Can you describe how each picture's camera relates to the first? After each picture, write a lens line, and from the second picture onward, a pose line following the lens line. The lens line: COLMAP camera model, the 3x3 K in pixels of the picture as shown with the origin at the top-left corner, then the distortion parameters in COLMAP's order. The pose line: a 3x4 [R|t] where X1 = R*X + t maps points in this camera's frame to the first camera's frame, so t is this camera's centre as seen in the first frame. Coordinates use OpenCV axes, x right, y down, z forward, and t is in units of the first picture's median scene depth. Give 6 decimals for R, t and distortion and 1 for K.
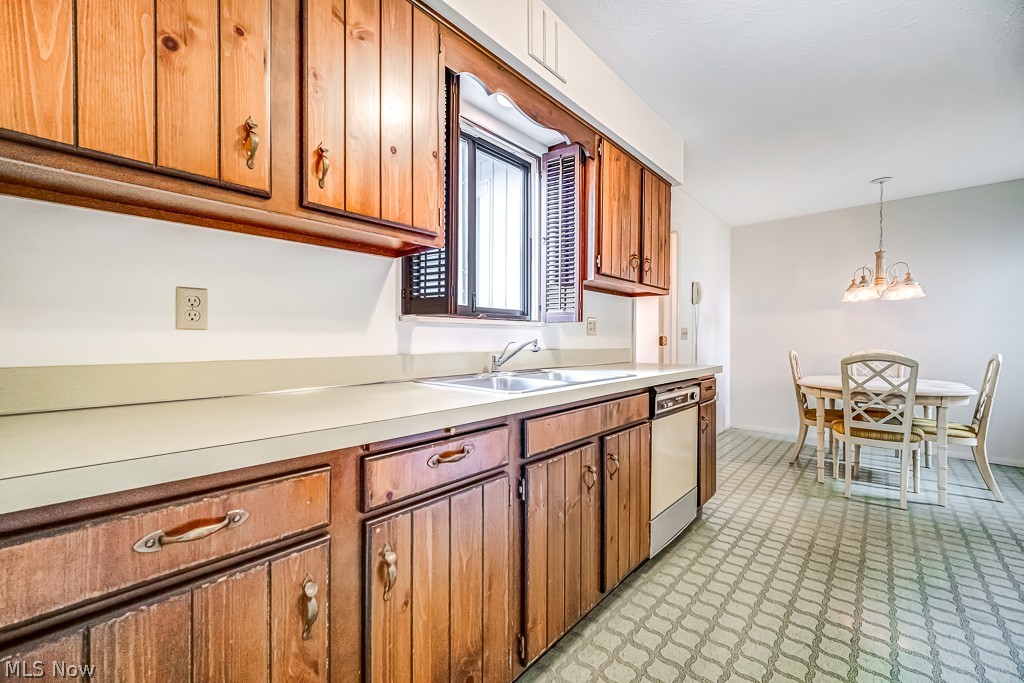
lens RADIAL K [[409.2, 0, 507.5], [0, 409.2, 339.1], [0, 0, 1]] dist [-0.002204, -0.000538]
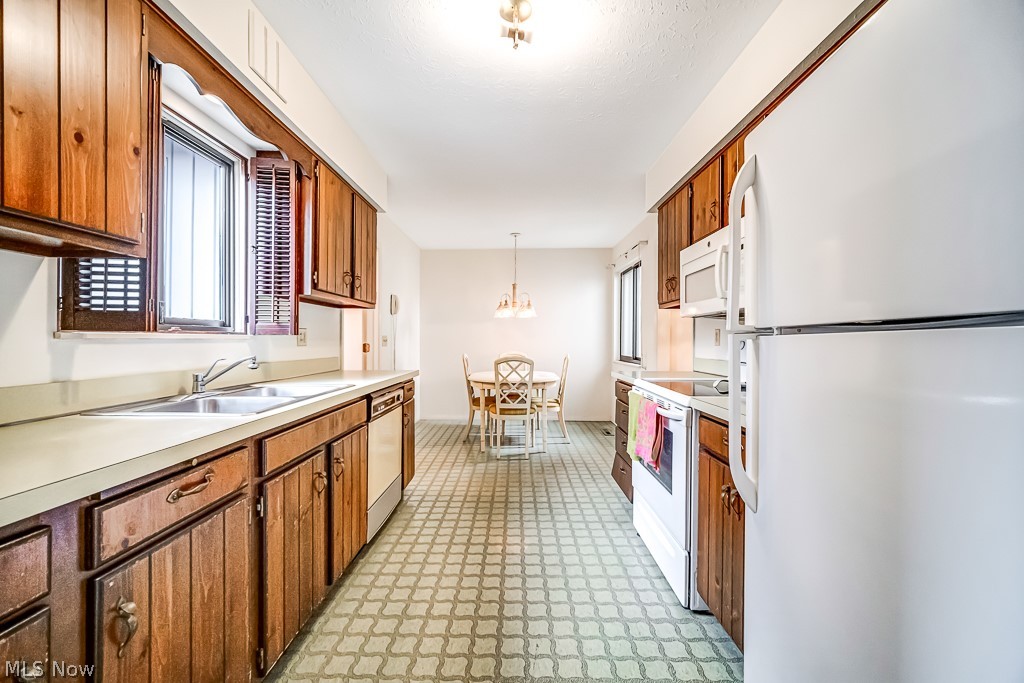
lens RADIAL K [[409.2, 0, 507.5], [0, 409.2, 339.1], [0, 0, 1]] dist [-0.002204, -0.000538]
pose [[0.750737, -0.001644, 0.660599, -0.107326], [0.002936, 0.999995, -0.000847, -0.033133], [-0.660594, 0.002576, 0.750739, -0.116881]]
